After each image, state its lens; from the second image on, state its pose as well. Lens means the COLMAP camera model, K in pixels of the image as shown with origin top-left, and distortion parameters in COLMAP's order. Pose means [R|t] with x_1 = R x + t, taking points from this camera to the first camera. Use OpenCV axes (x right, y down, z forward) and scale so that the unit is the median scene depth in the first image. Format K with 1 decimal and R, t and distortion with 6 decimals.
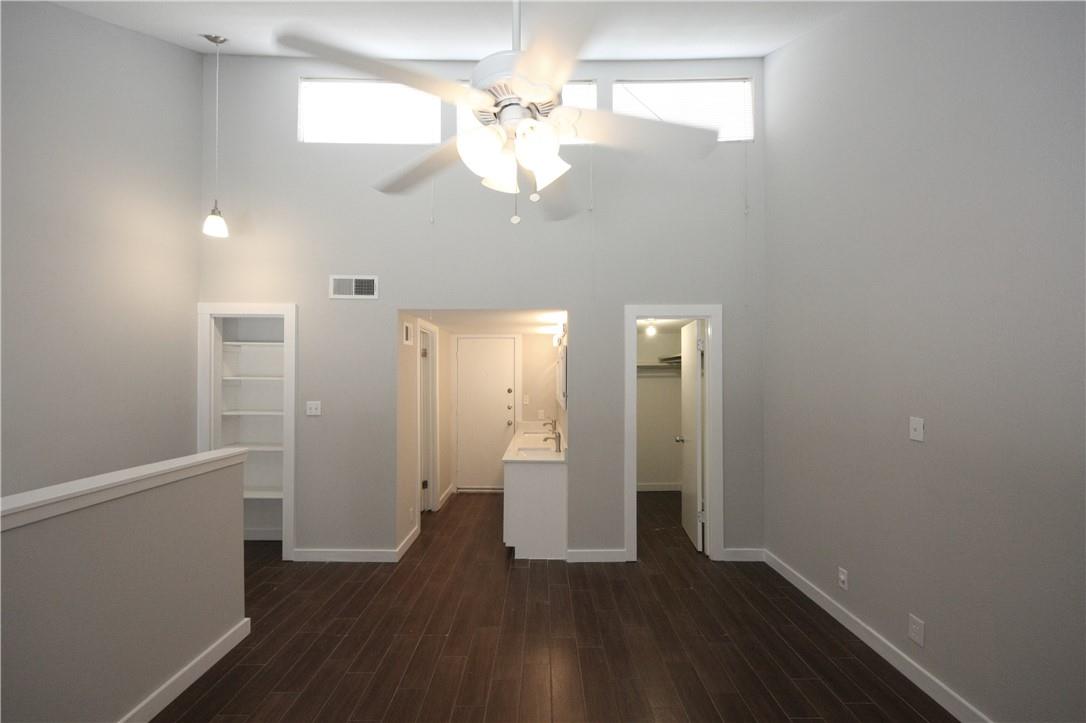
lens RADIAL K [[409.4, 0, 543.0], [0, 409.4, 361.5], [0, 0, 1]] dist [0.060416, -0.000038]
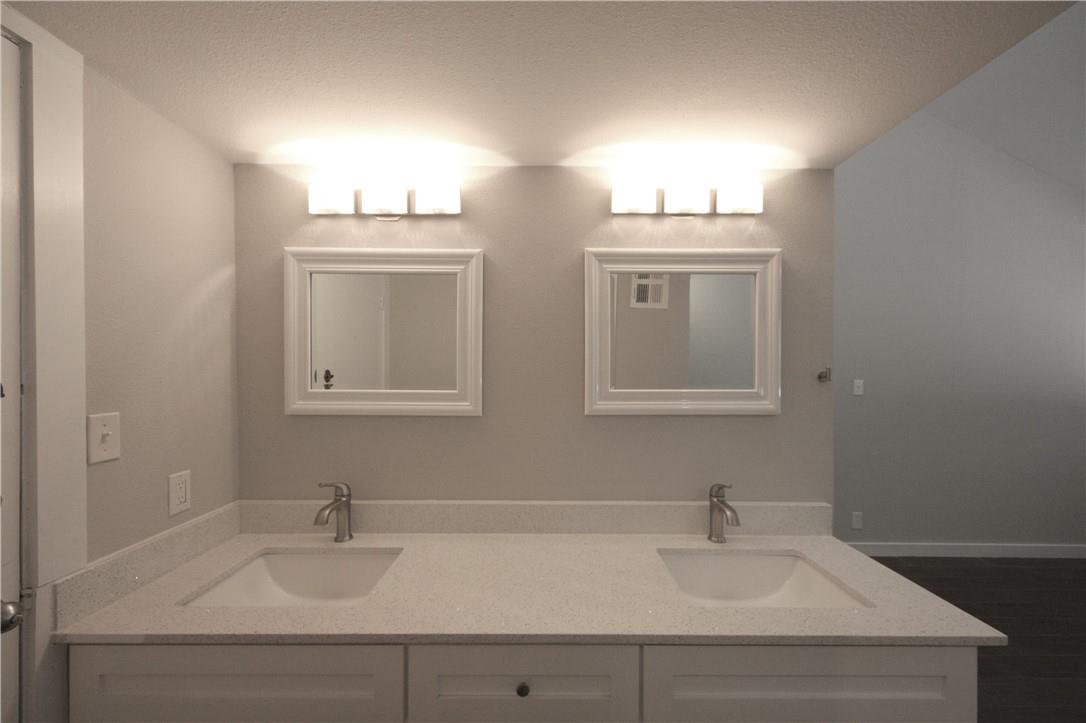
lens RADIAL K [[409.8, 0, 545.4], [0, 409.8, 369.6], [0, 0, 1]] dist [0.008601, -0.000062]
pose [[0.014884, -0.003239, 0.999884, -0.352558], [-0.046245, 0.998922, 0.003924, 0.088320], [-0.998819, -0.046298, 0.014718, 1.290872]]
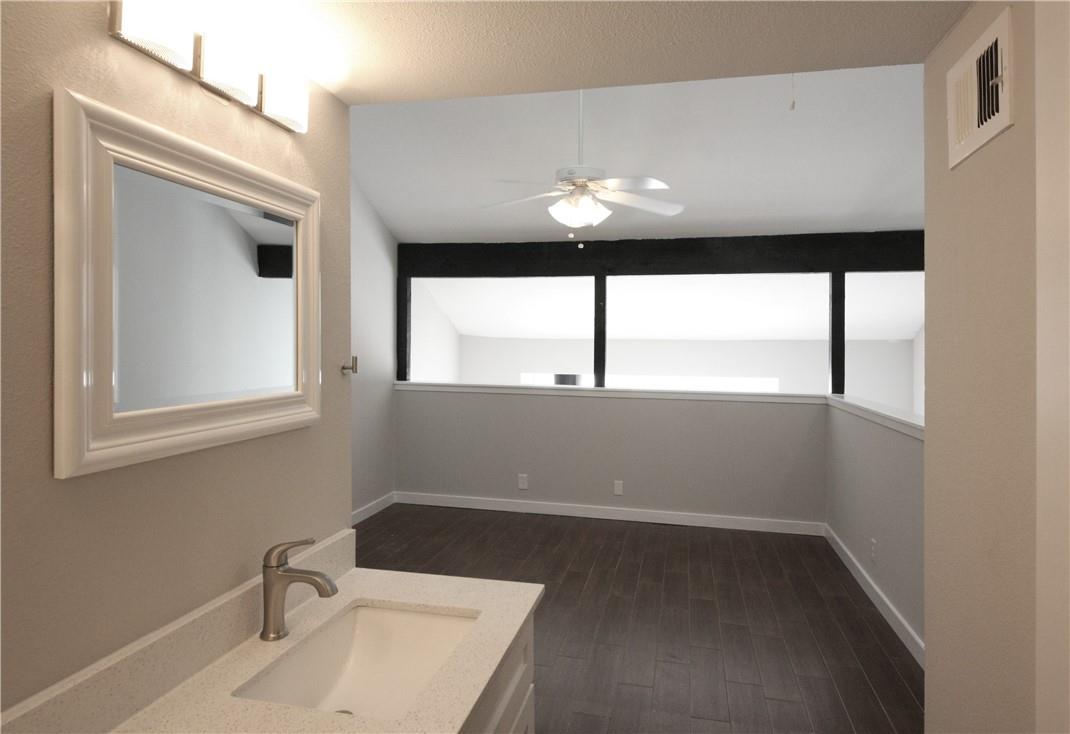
lens RADIAL K [[645.8, 0, 537.2], [0, 645.8, 334.2], [0, 0, 1]] dist [0.139828, -0.159252]
pose [[-0.969712, -0.015707, 0.243747, -0.210470], [-0.030221, 0.997978, -0.055921, 0.081835], [-0.242375, -0.061593, -0.968225, 1.479528]]
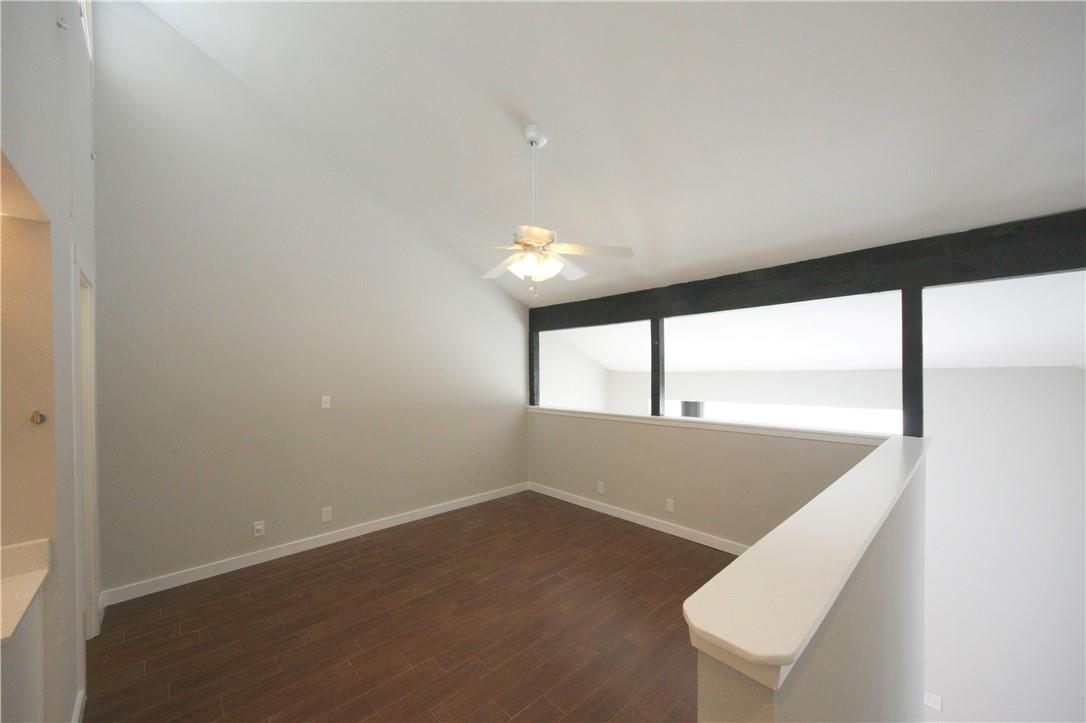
lens RADIAL K [[409.8, 0, 545.4], [0, 409.8, 369.6], [0, 0, 1]] dist [0.008601, -0.000062]
pose [[-0.669787, 0.007064, 0.742520, -0.612995], [-0.024247, 0.999213, -0.031378, 0.034451], [-0.742158, -0.039020, -0.669088, 0.917607]]
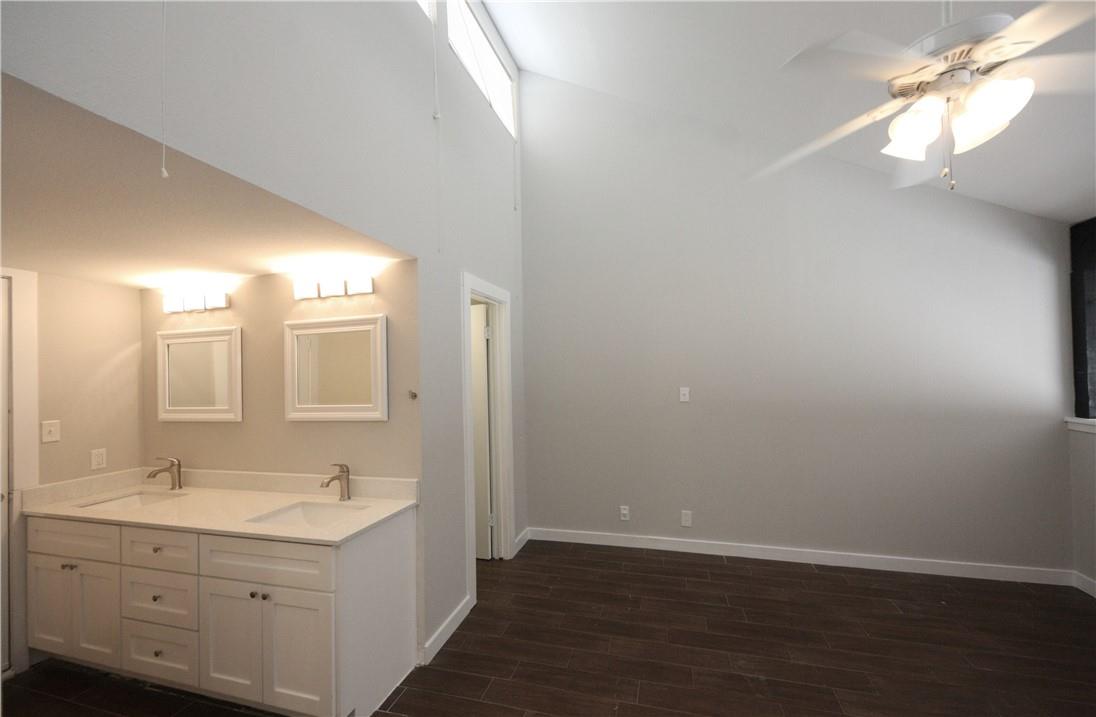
lens RADIAL K [[420.6, 0, 558.6], [0, 420.6, 365.0], [0, 0, 1]] dist [0.032031, -0.009157]
pose [[0.297859, 0.013338, 0.954517, -0.488092], [-0.010984, 0.999884, -0.010544, 0.042889], [-0.954547, -0.007344, 0.297971, 0.614779]]
